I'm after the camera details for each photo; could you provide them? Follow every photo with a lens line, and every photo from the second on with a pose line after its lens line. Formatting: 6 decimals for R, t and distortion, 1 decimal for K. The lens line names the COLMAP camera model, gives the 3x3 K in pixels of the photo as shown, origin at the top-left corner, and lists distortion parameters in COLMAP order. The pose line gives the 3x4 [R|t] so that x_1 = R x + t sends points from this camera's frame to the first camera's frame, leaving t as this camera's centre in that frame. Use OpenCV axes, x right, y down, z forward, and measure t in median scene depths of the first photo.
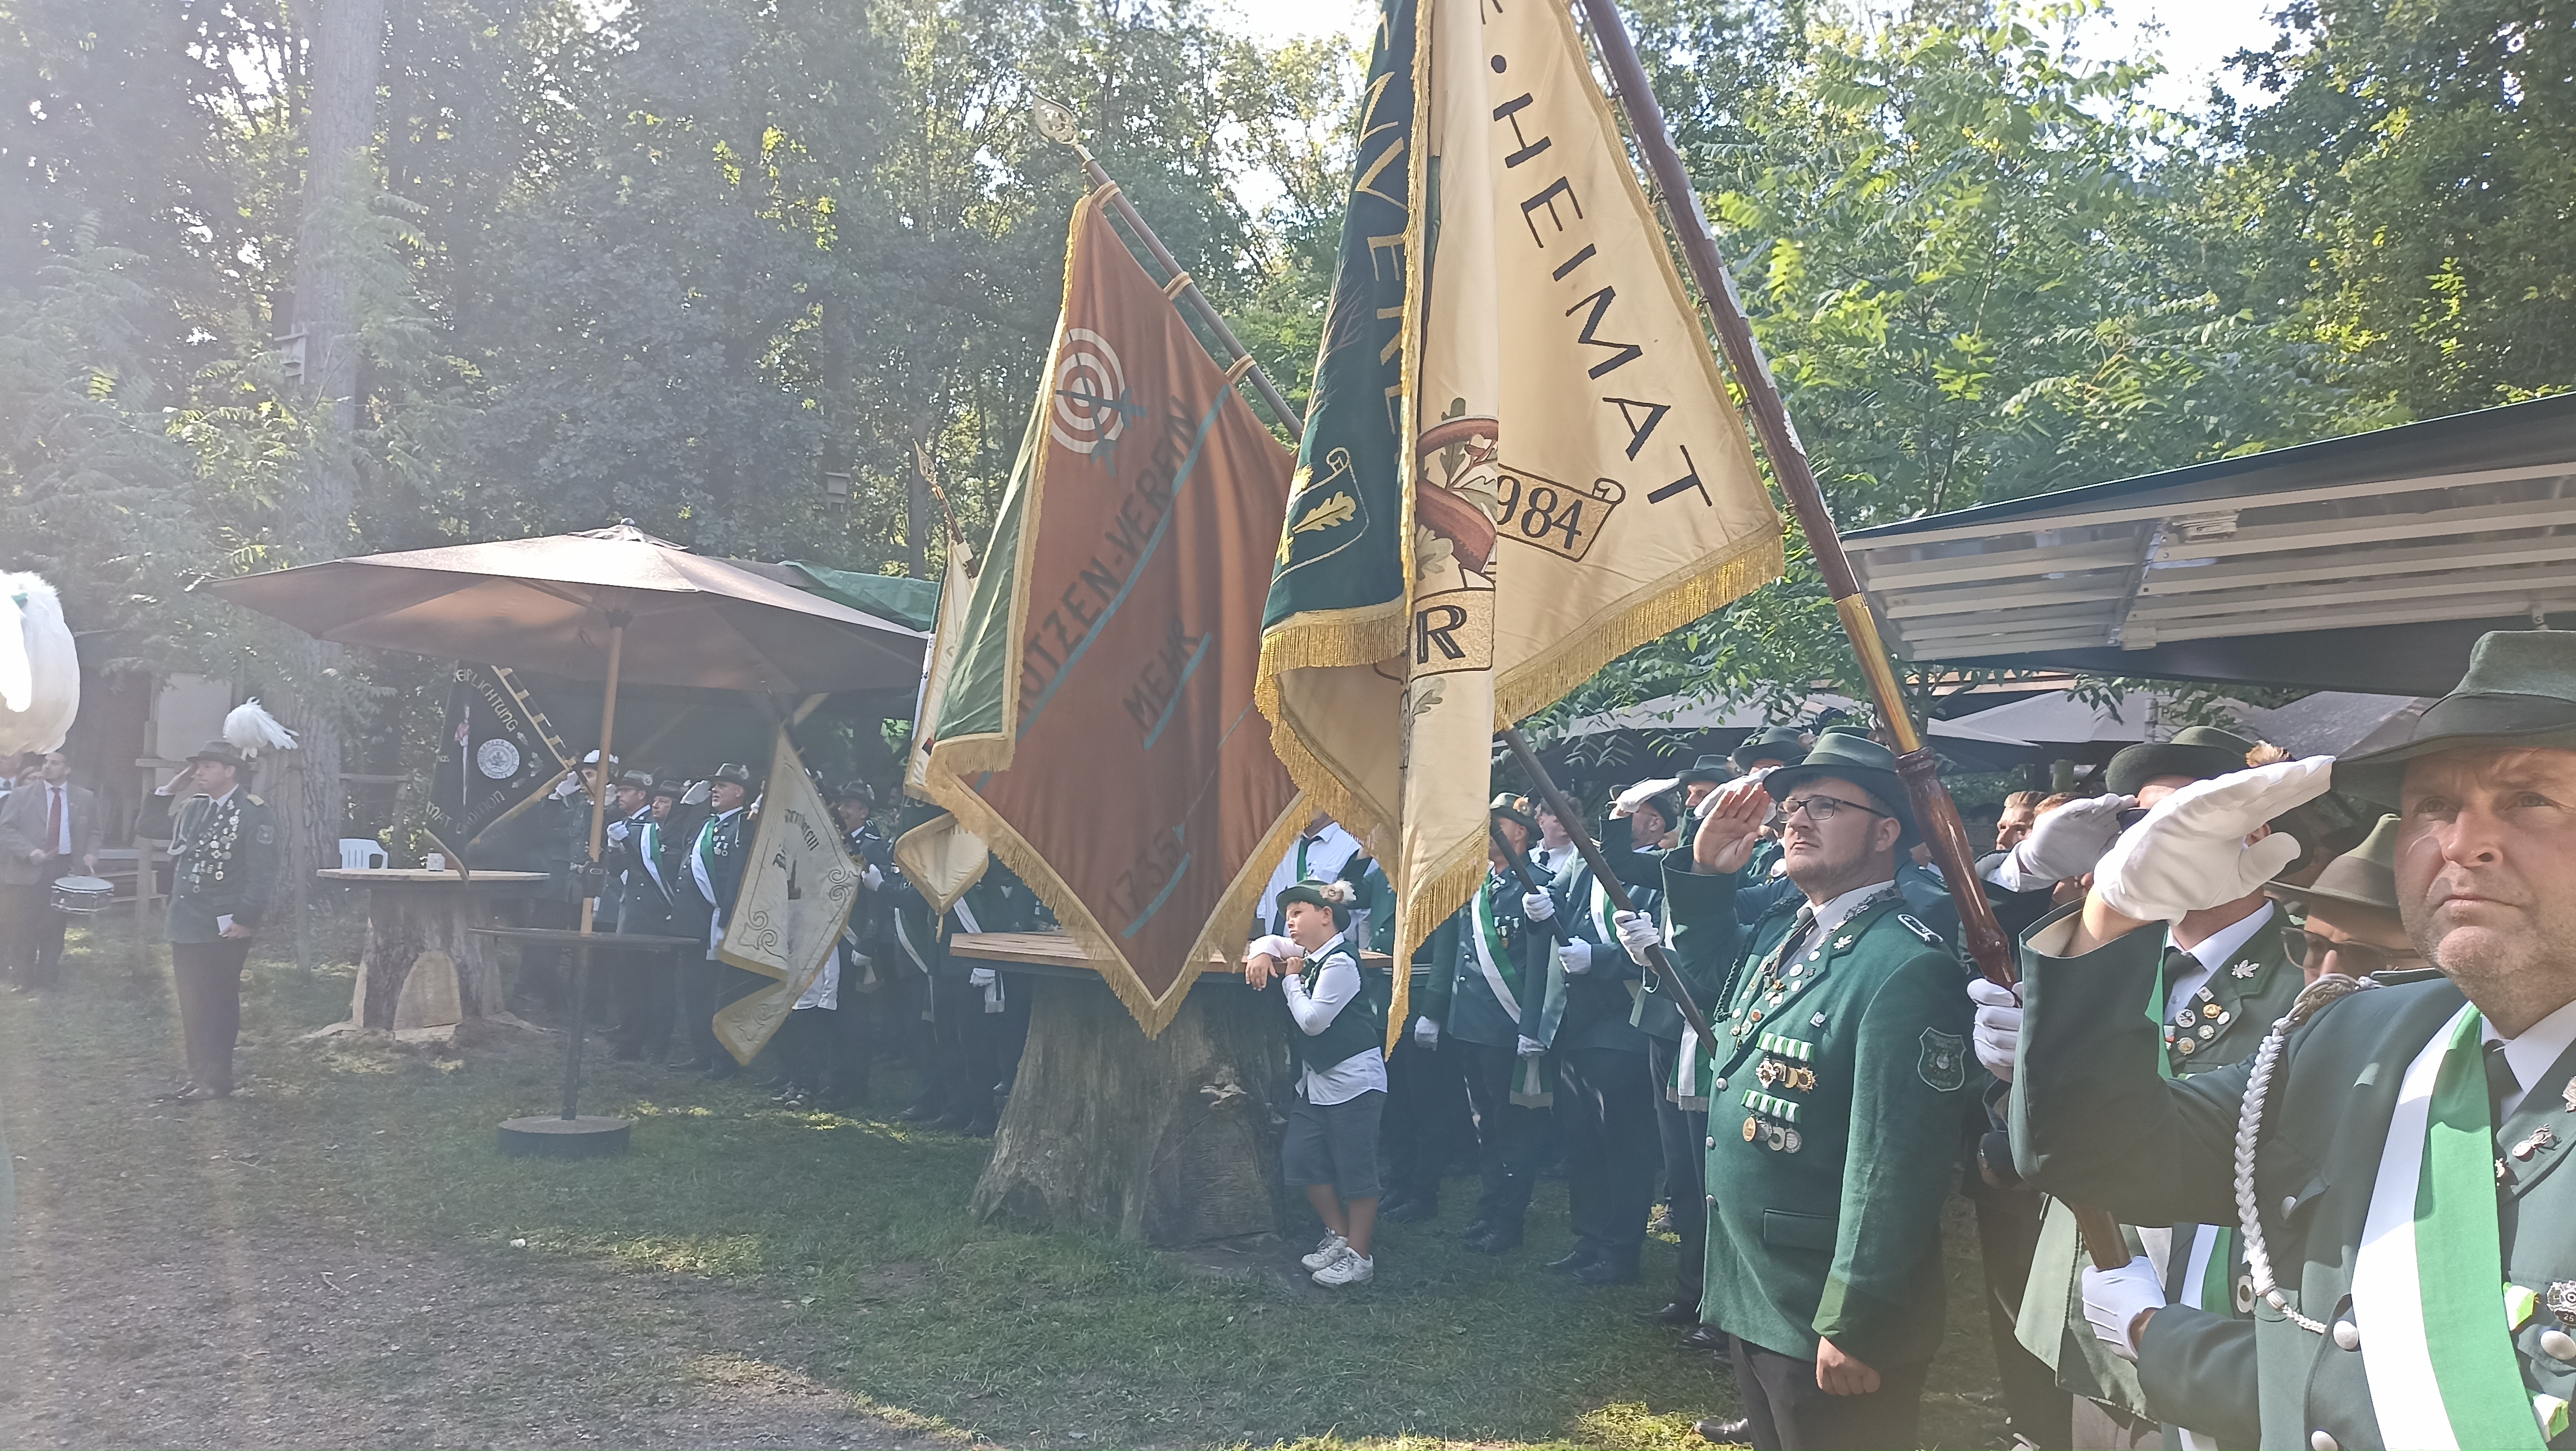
lens RADIAL K [[1978.8, 0, 1294.6], [0, 1978.8, 730.9], [0, 0, 1]] dist [0.080473, -0.002233]
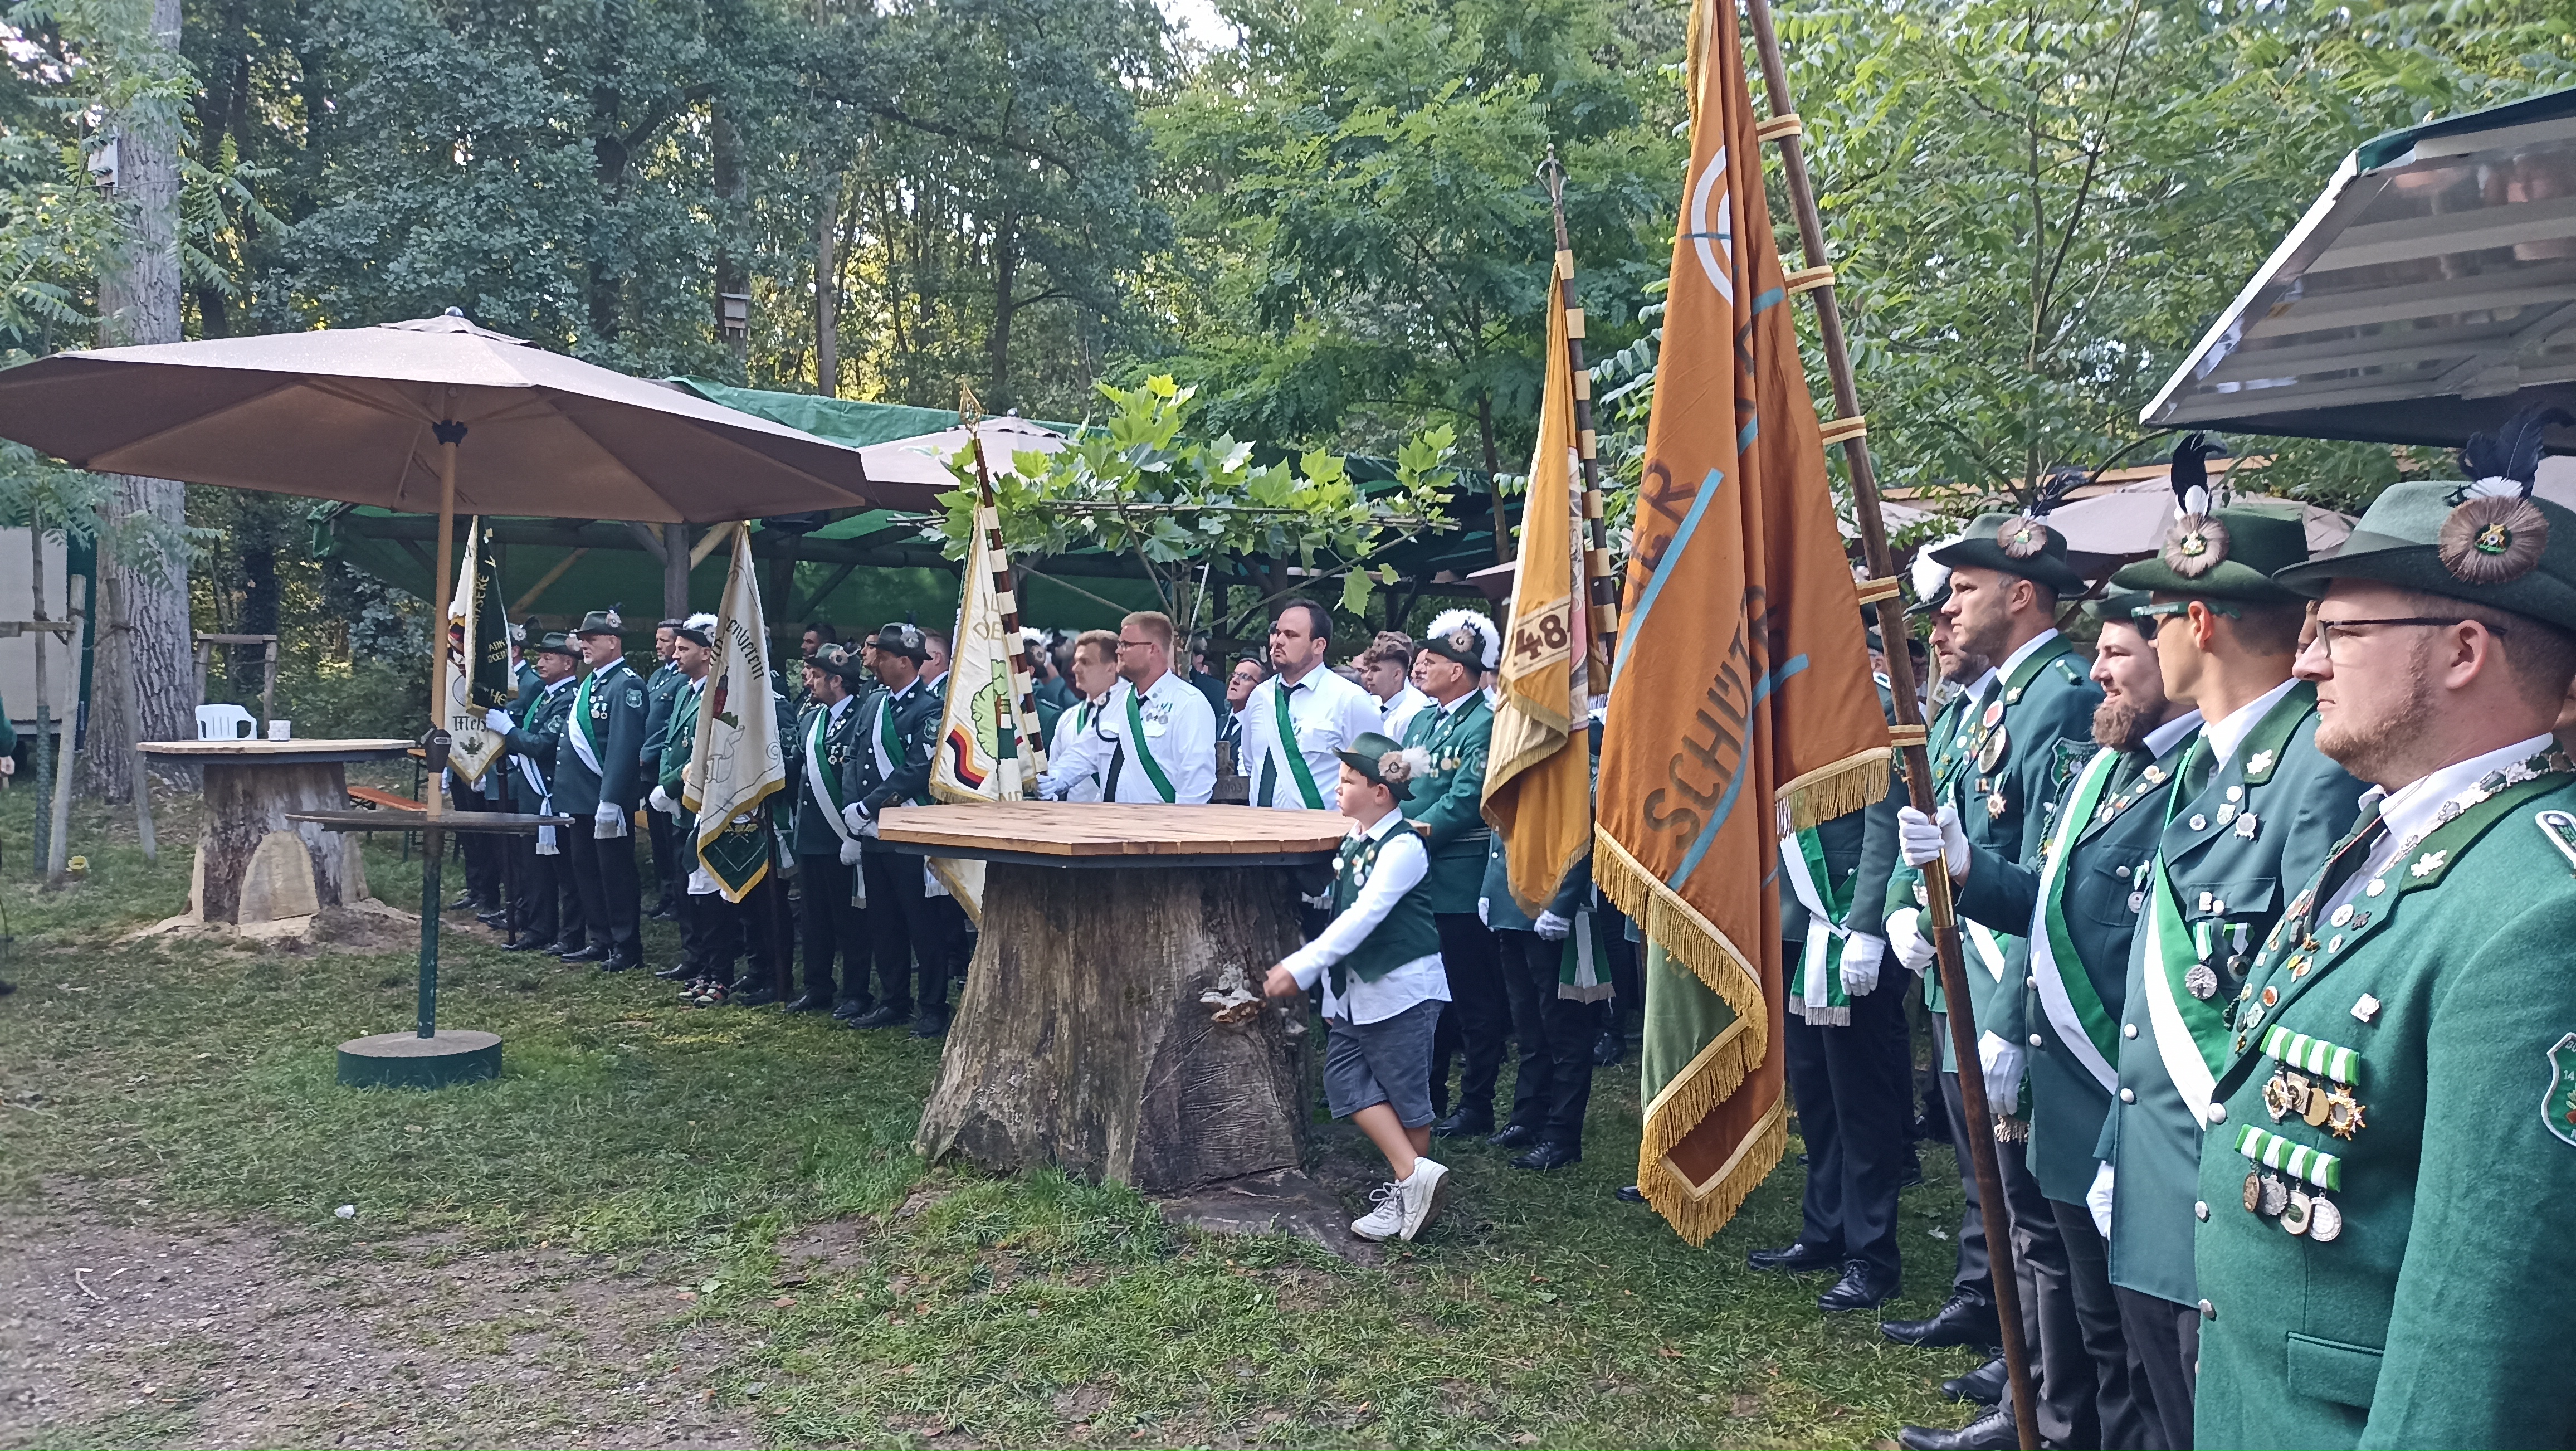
lens RADIAL K [[2034.8, 0, 1277.9], [0, 2034.8, 691.9], [0, 0, 1]] dist [0.073297, 0.001123]
pose [[0.999361, -0.026975, 0.023445, -0.031500], [0.025497, 0.997801, 0.061188, 0.009354], [-0.025044, -0.060551, 0.997851, 0.185281]]
